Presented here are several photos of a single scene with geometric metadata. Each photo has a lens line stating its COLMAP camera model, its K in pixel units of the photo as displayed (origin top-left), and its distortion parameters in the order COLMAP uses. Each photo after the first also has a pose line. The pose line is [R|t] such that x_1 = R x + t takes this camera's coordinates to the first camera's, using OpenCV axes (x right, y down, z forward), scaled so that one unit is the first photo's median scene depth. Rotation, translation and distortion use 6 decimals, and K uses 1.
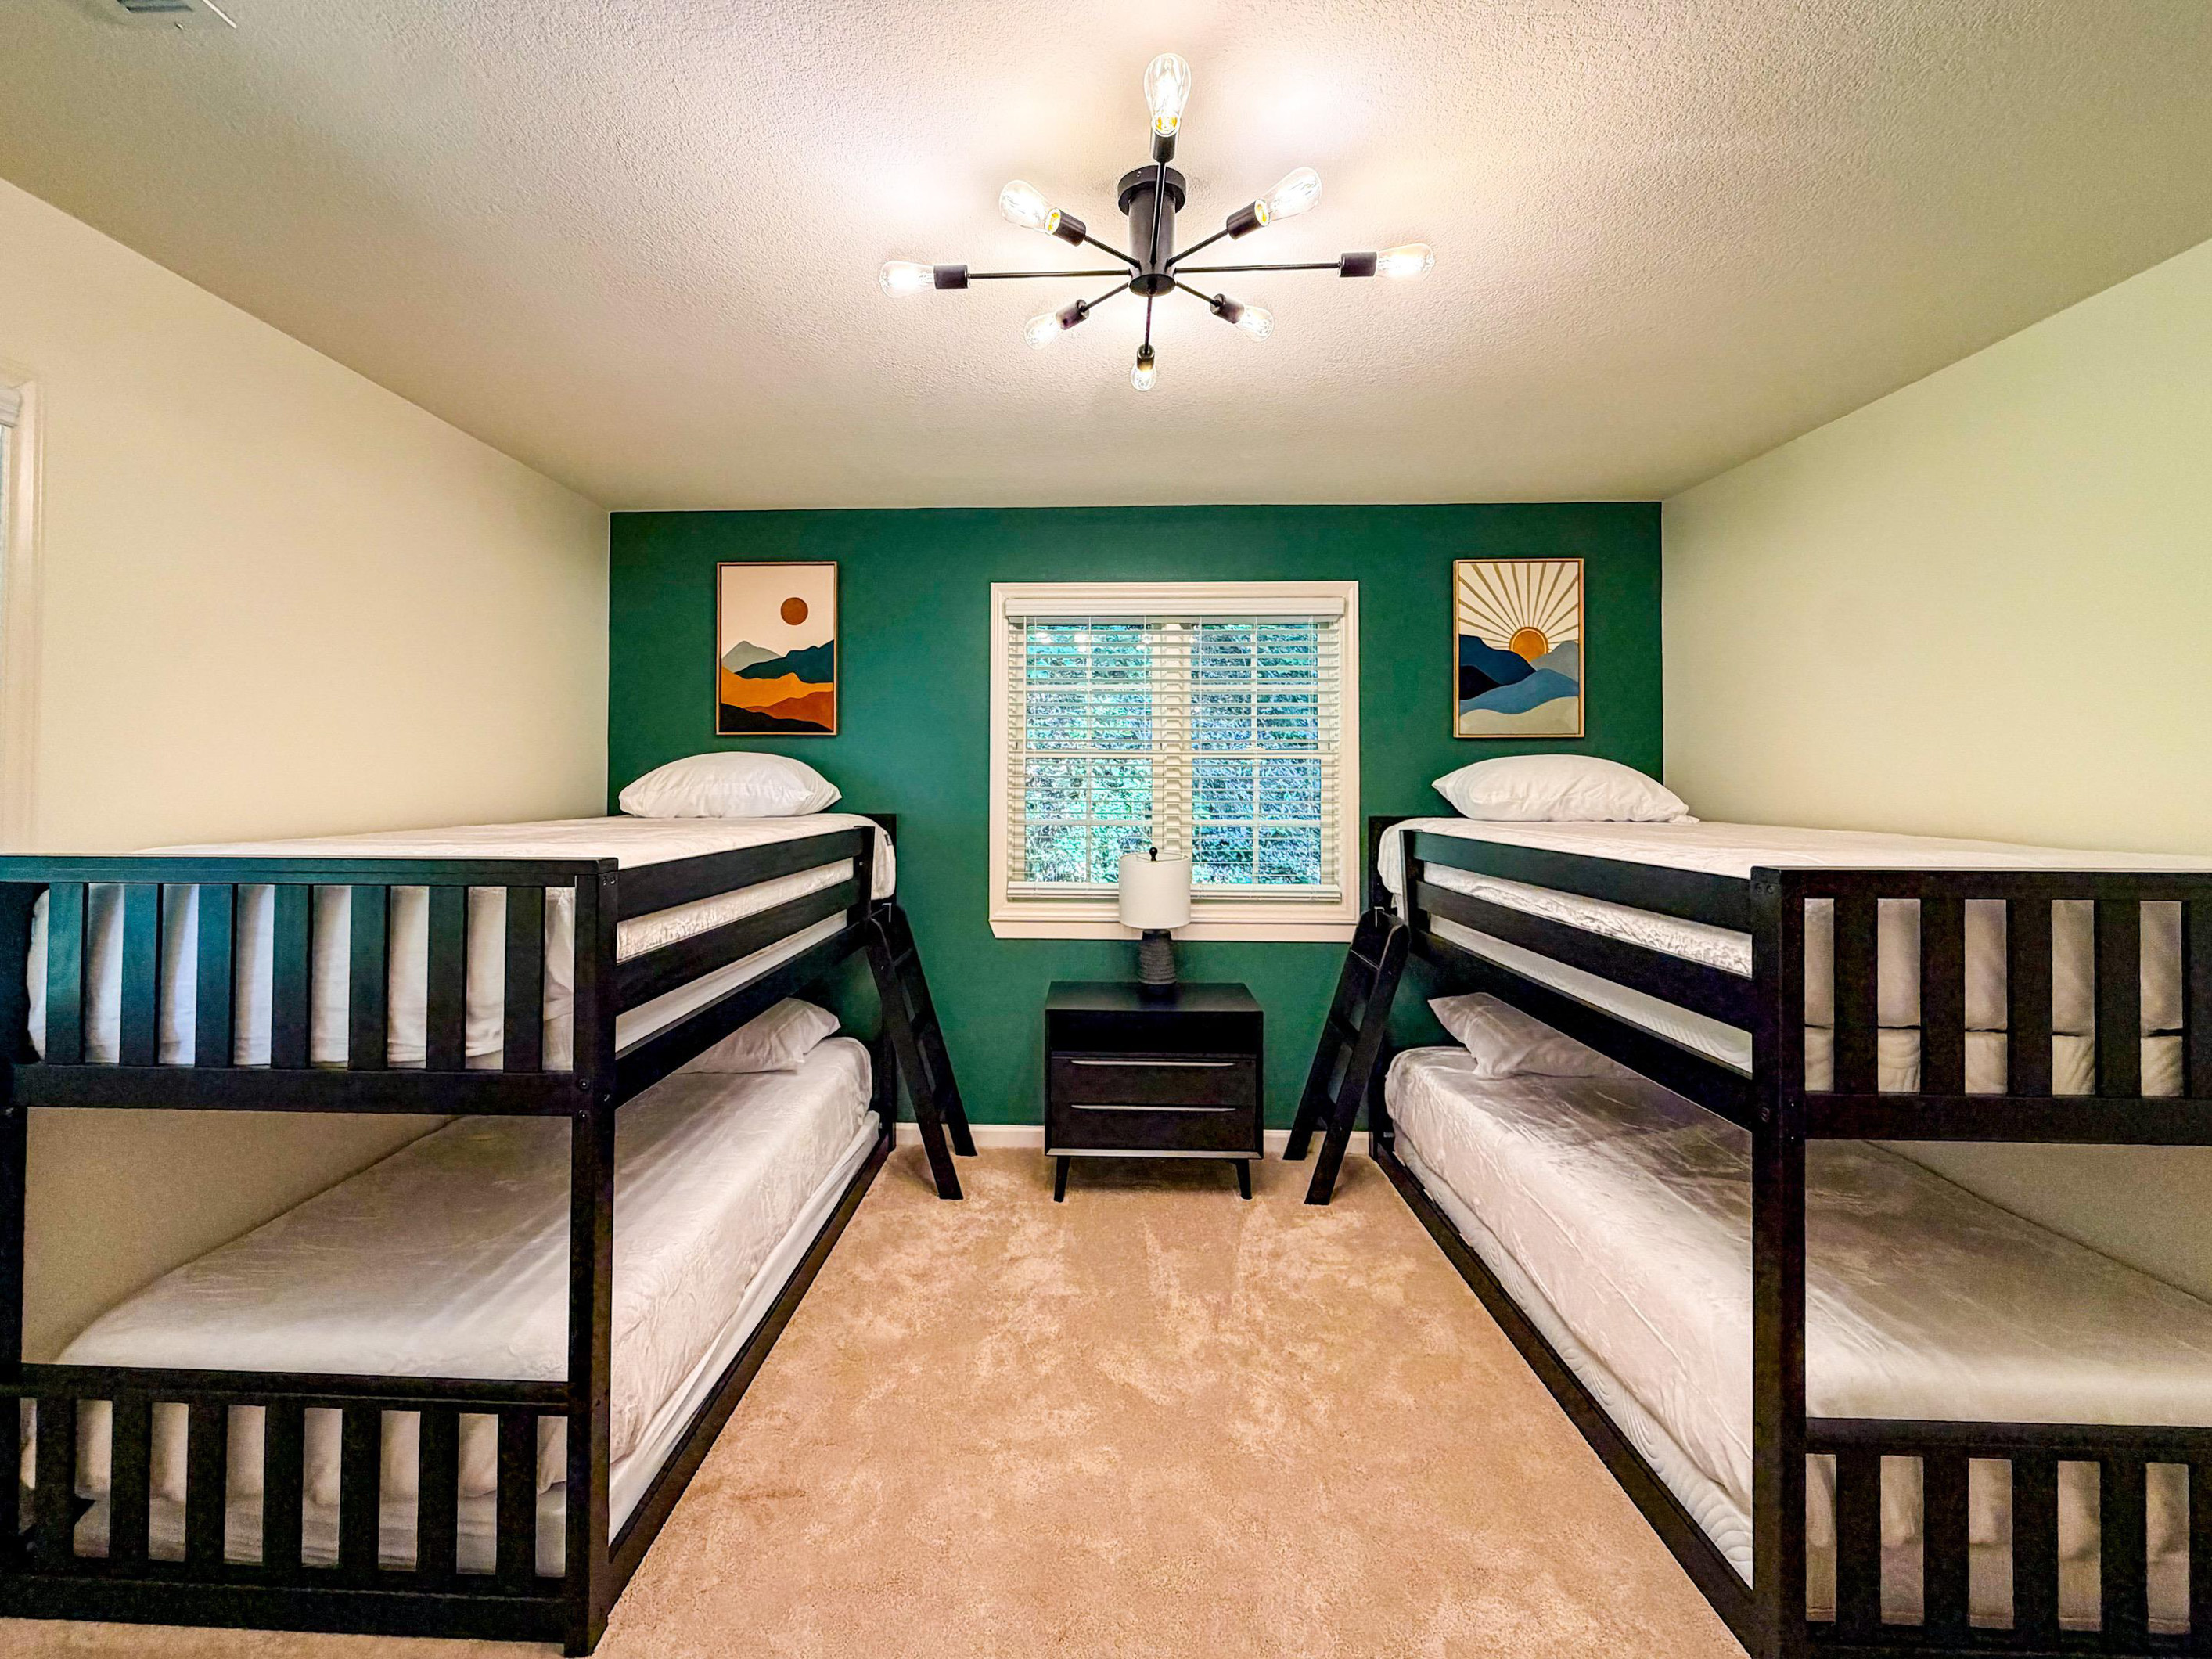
lens RADIAL K [[905.3, 0, 1071.1], [0, 905.3, 764.4], [0, 0, 1]] dist [-0.000333, 0.000299]
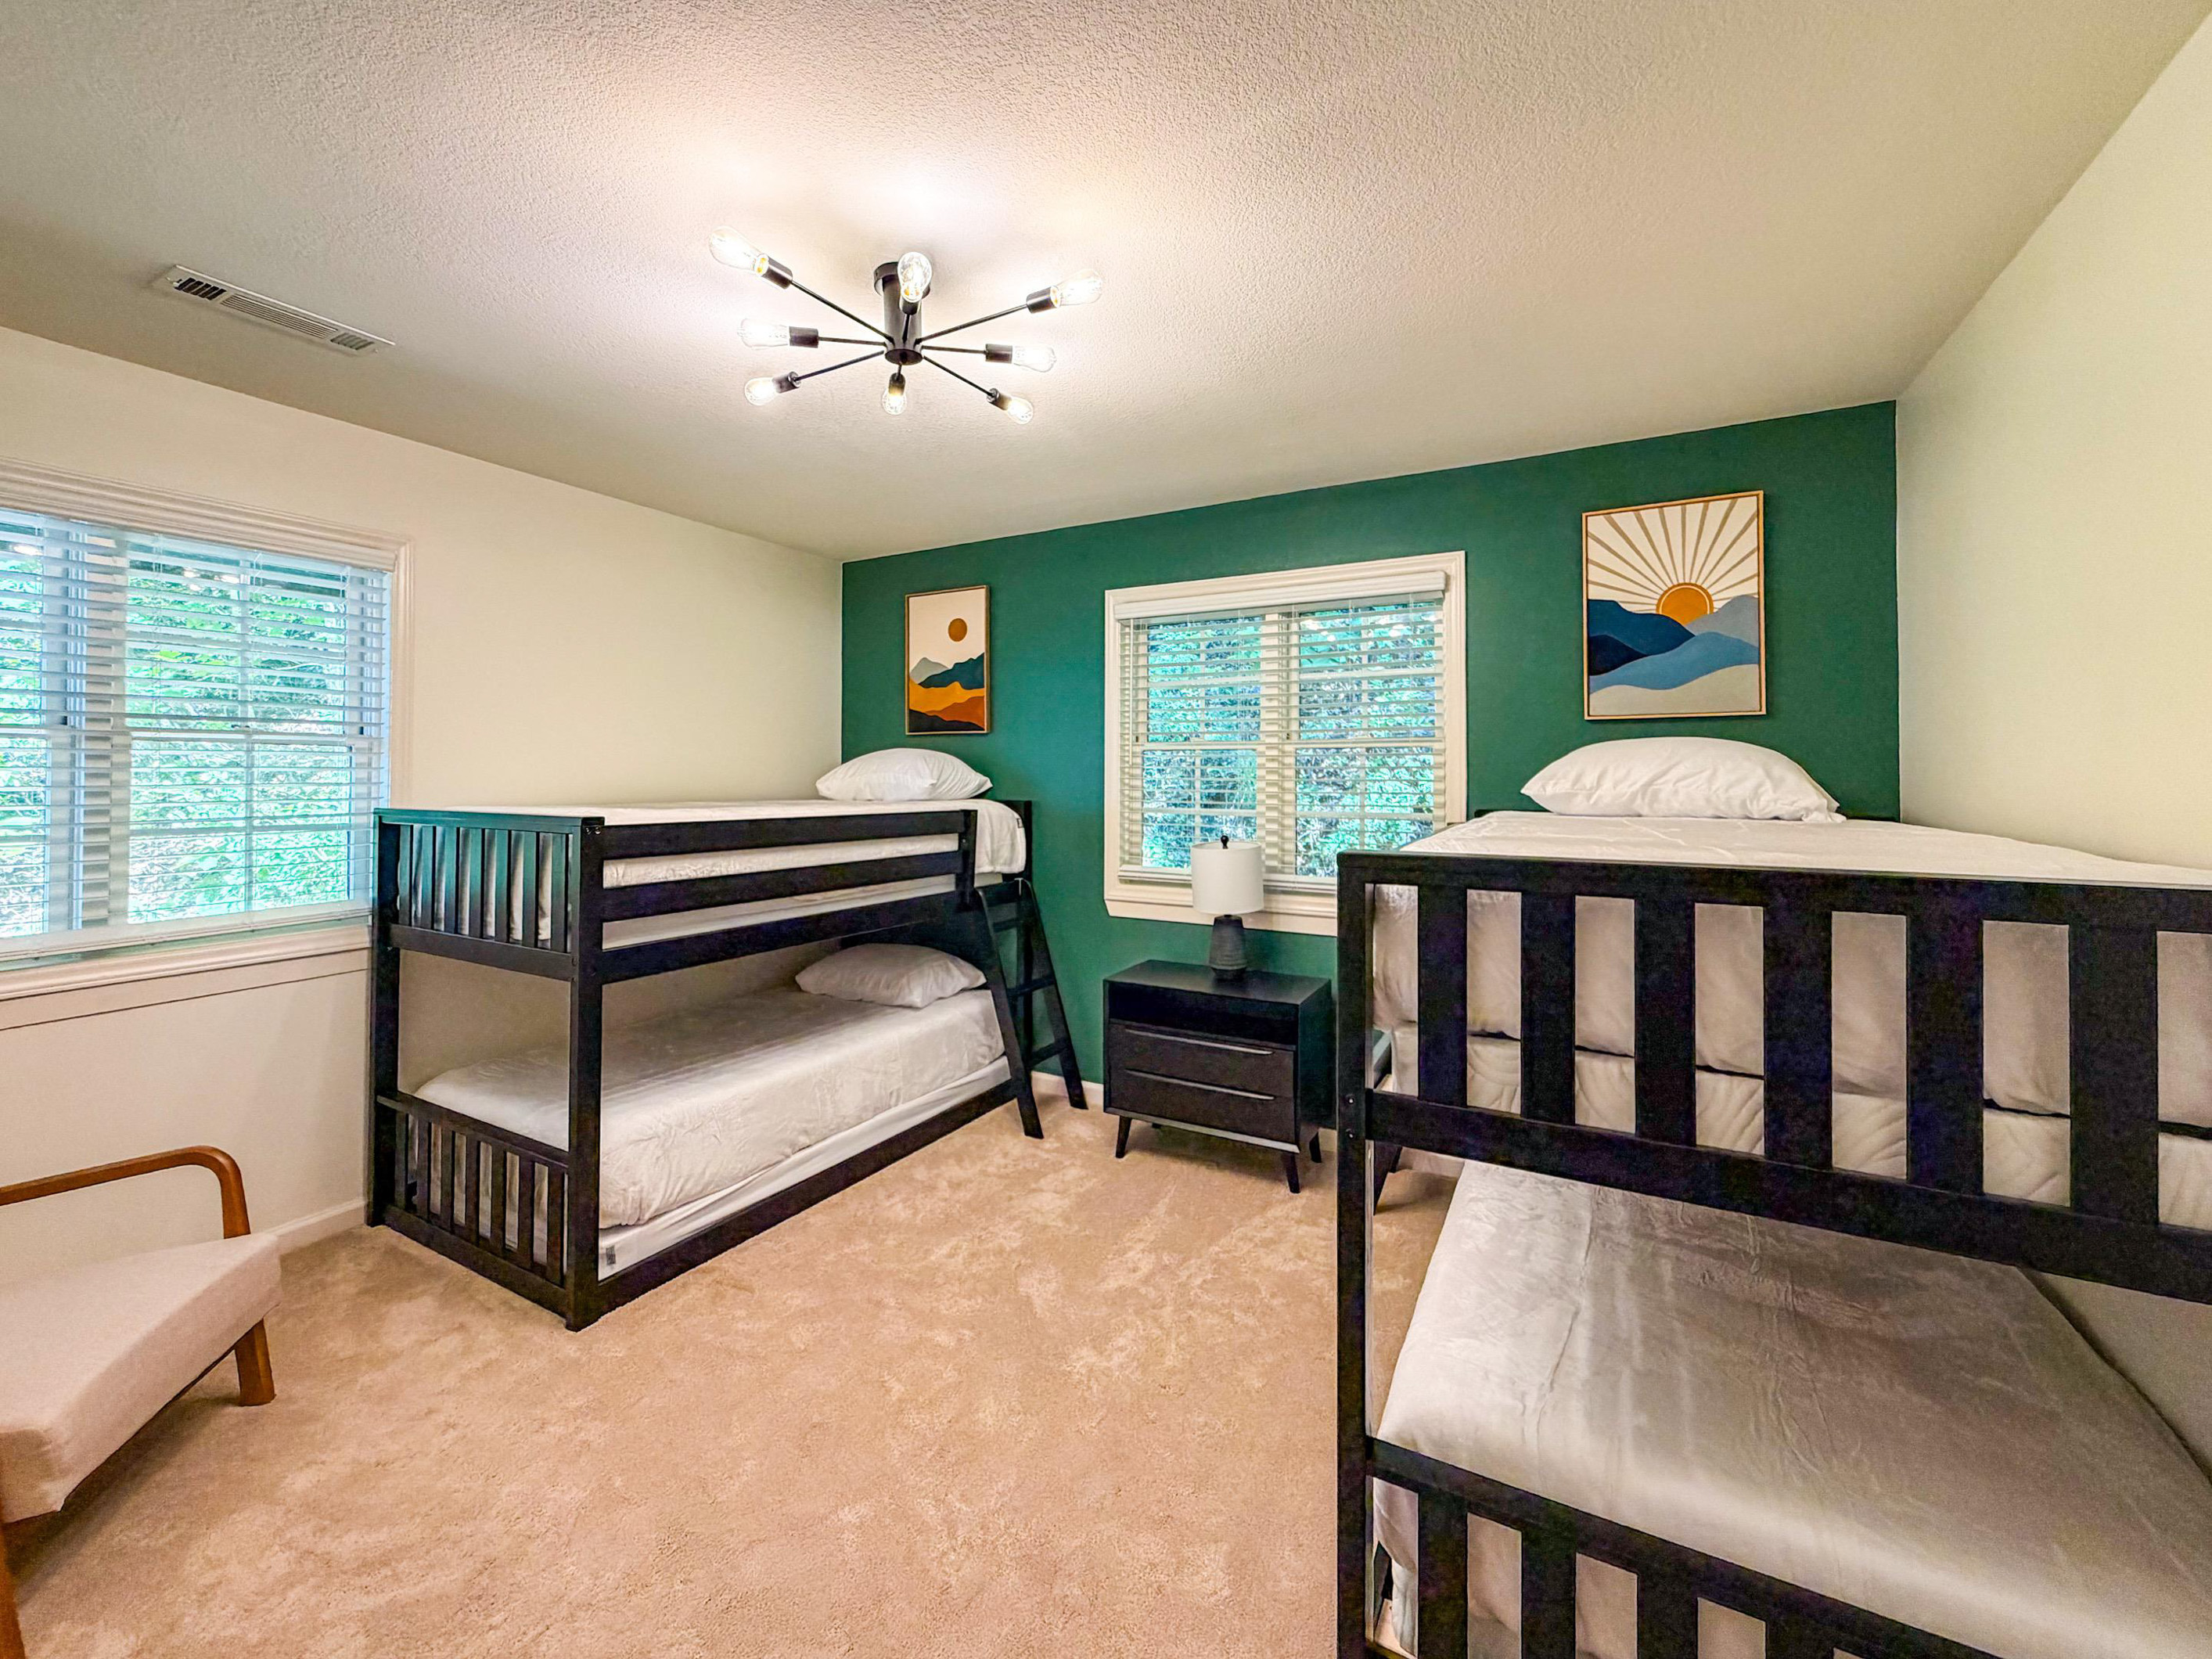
lens RADIAL K [[905.3, 0, 1071.1], [0, 905.3, 764.4], [0, 0, 1]] dist [-0.000333, 0.000299]
pose [[0.886095, -0.006007, -0.463464, 0.405863], [0.007078, 0.999975, 0.000571, 0.009120], [0.463449, -0.003787, 0.886116, 0.011728]]
